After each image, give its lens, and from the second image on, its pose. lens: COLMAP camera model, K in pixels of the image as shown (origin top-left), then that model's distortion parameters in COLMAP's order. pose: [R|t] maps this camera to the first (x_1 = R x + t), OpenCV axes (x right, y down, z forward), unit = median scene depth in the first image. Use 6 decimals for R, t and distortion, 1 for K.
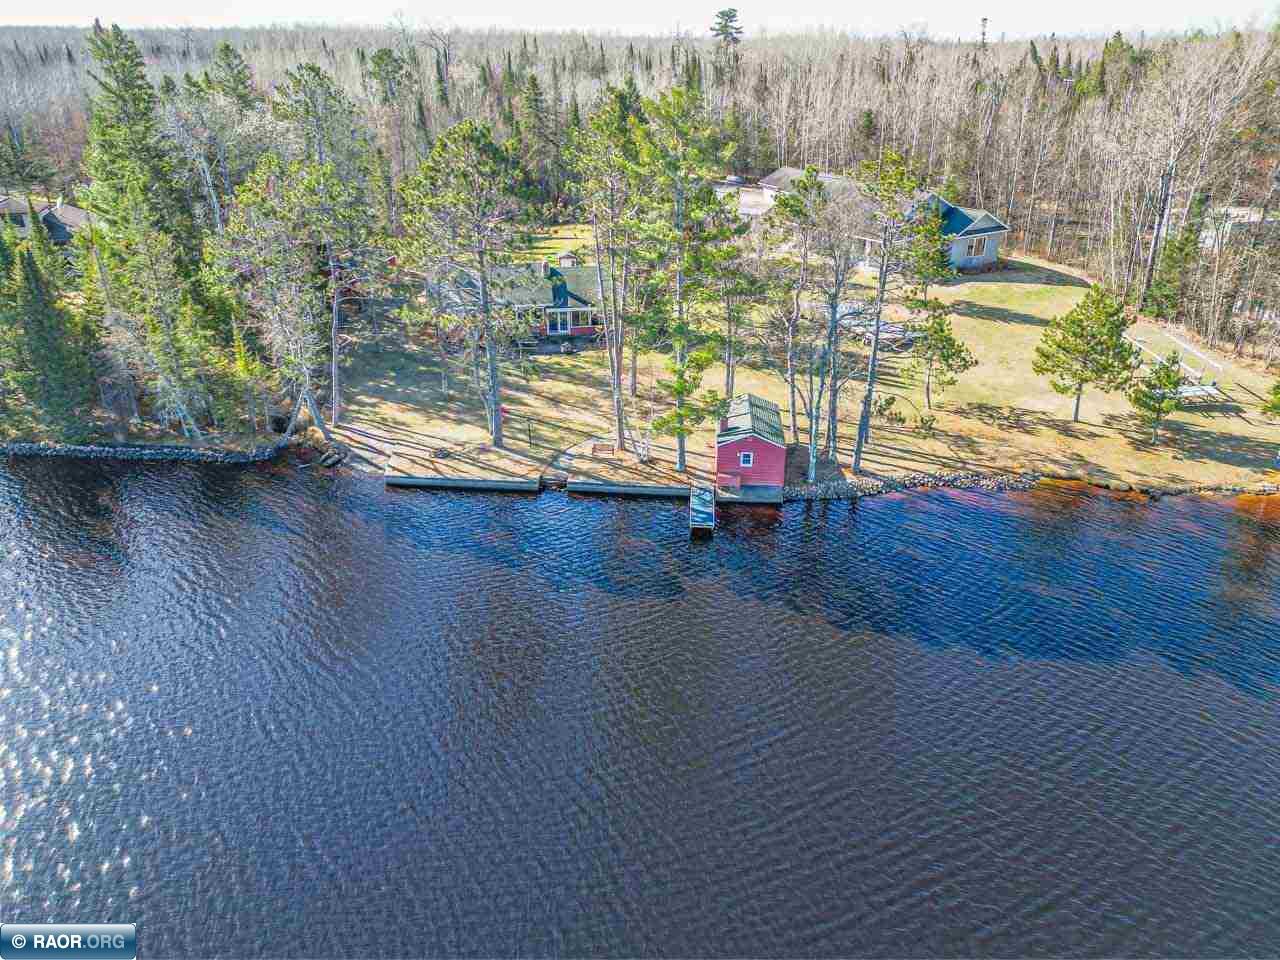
lens RADIAL K [[877.6, 0, 640.0], [0, 877.6, 480.0], [0, 0, 1]] dist [0.090960, -0.064381]
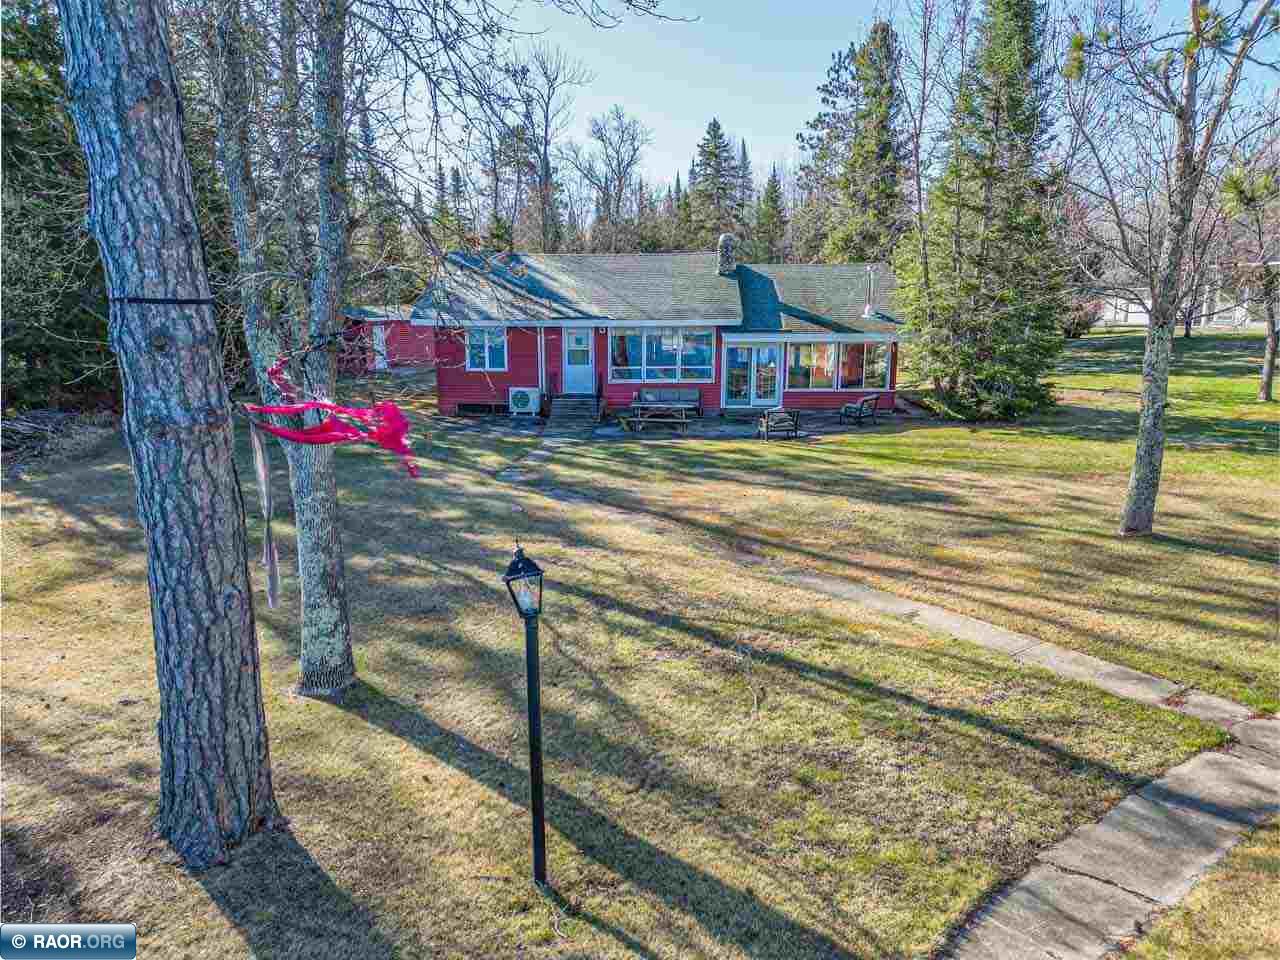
lens RADIAL K [[877.6, 0, 640.0], [0, 877.6, 480.0], [0, 0, 1]] dist [0.090960, -0.064381]
pose [[0.982999, 0.035692, -0.180110, -0.097743], [-0.082412, 0.962333, -0.259080, -0.051051], [0.164079, 0.269519, 0.948914, 0.905501]]
